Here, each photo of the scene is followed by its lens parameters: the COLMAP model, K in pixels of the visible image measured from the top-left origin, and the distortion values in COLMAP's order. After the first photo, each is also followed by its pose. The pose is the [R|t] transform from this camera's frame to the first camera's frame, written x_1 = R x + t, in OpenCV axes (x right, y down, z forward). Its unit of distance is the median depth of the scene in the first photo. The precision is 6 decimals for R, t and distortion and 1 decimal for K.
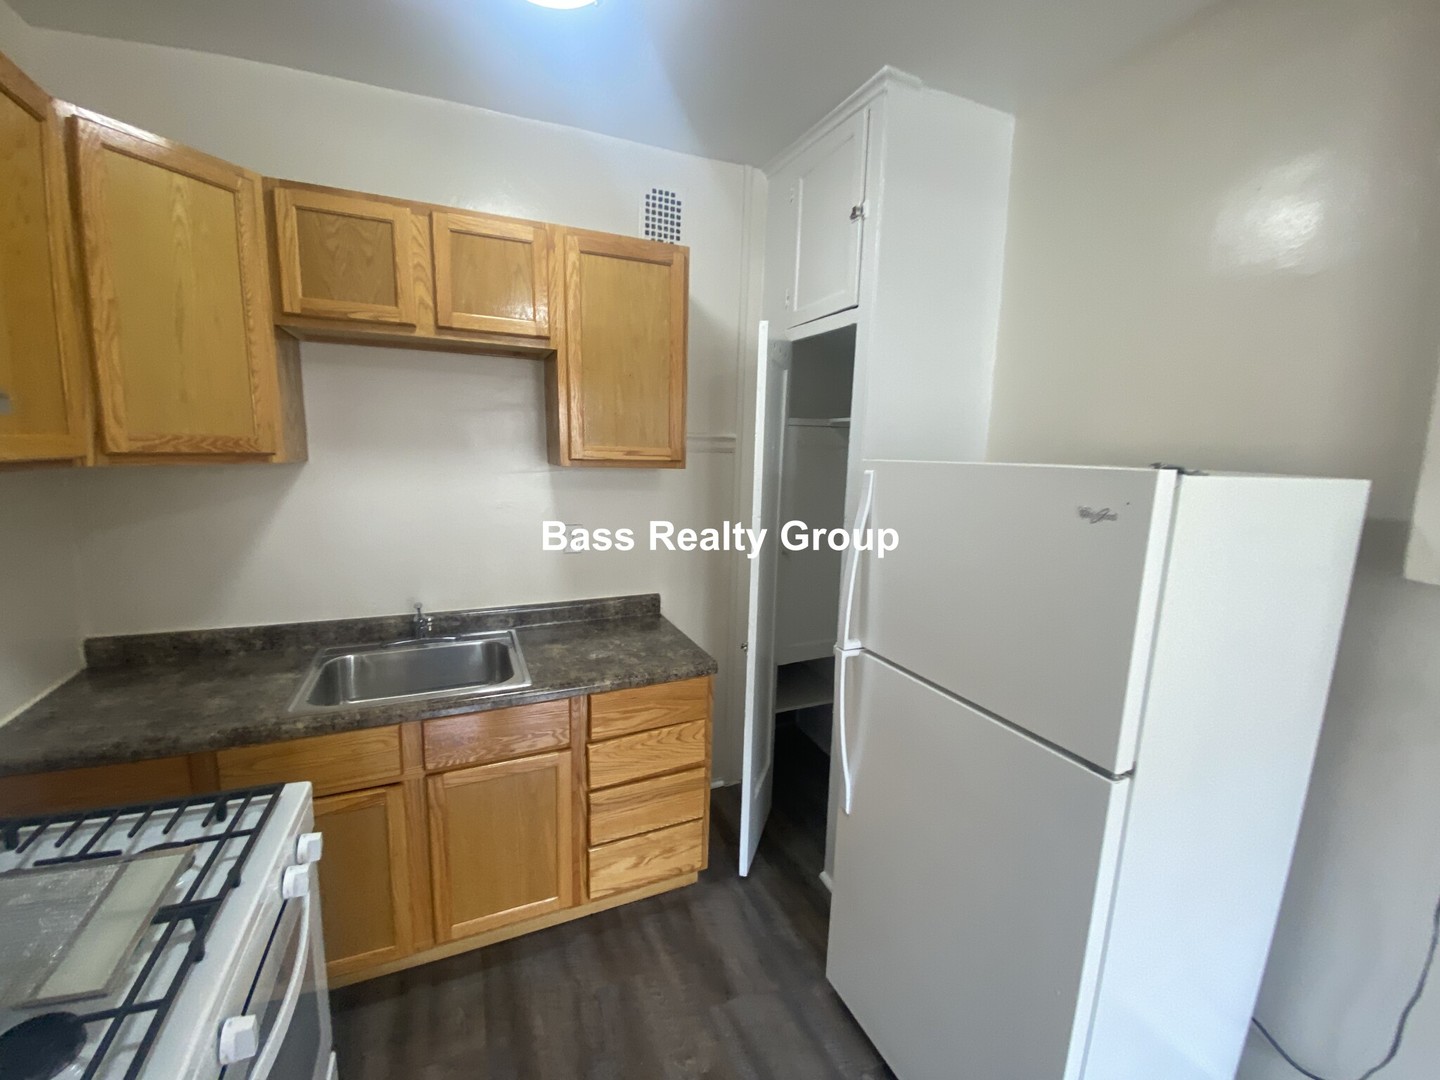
lens RADIAL K [[580.2, 0, 721.3], [0, 580.2, 538.0], [0, 0, 1]] dist [0.029267, -0.025027]
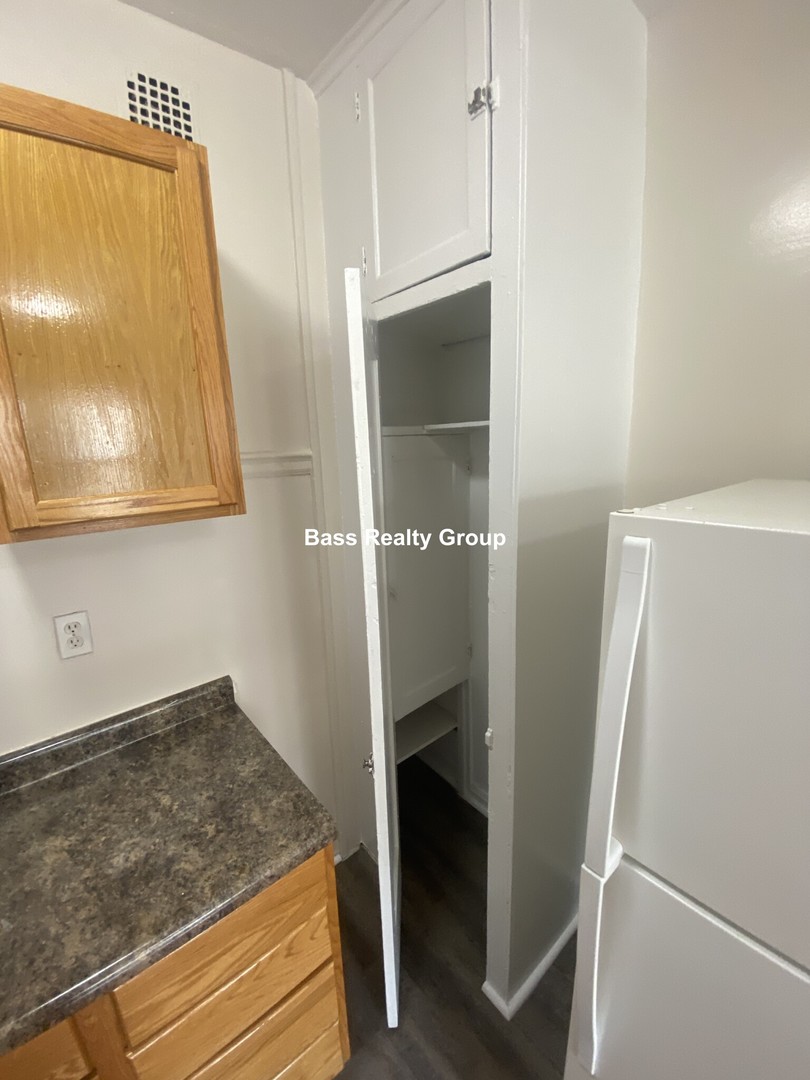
lens RADIAL K [[435.1, 0, 411.8], [0, 435.1, 532.1], [0, 0, 1]] dist [0.029267, -0.025027]
pose [[0.956015, -0.115921, 0.269438, -0.018580], [0.102058, 0.992656, 0.064954, -0.113264], [-0.274989, -0.034599, 0.960825, 0.479581]]
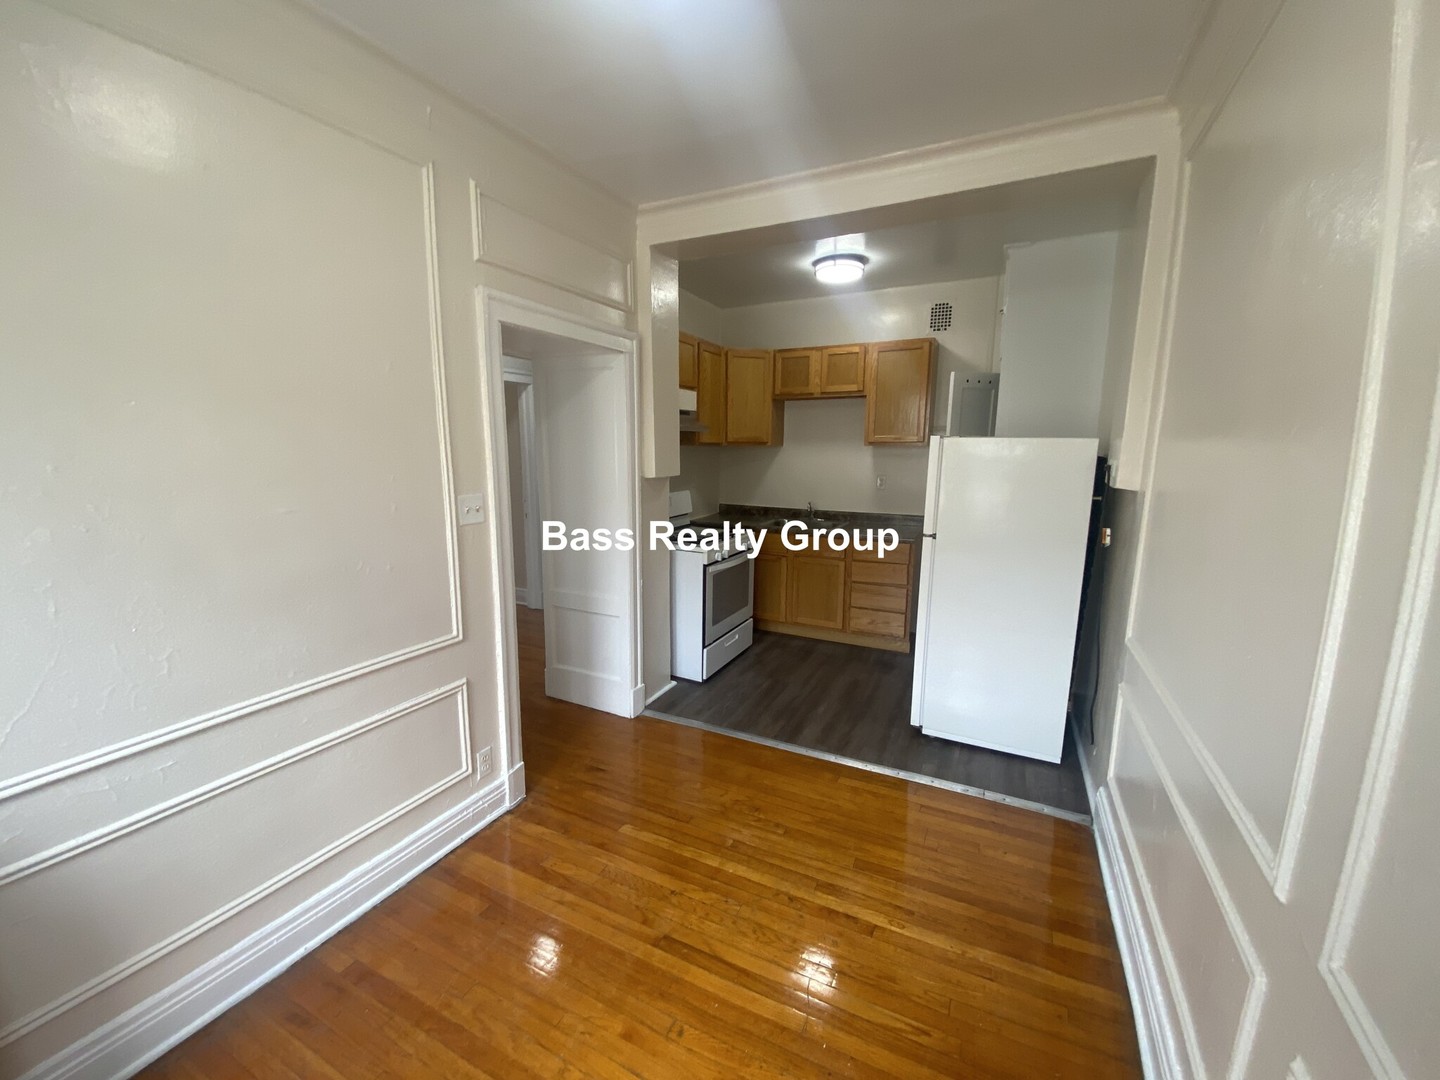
lens RADIAL K [[586.4, 0, 712.4], [0, 586.4, 540.2], [0, 0, 1]] dist [0.032052, -0.026170]
pose [[0.631582, 0.105970, -0.768033, 1.063923], [-0.110384, 0.992814, 0.046211, 0.186668], [0.767411, 0.055593, 0.638741, -0.834107]]
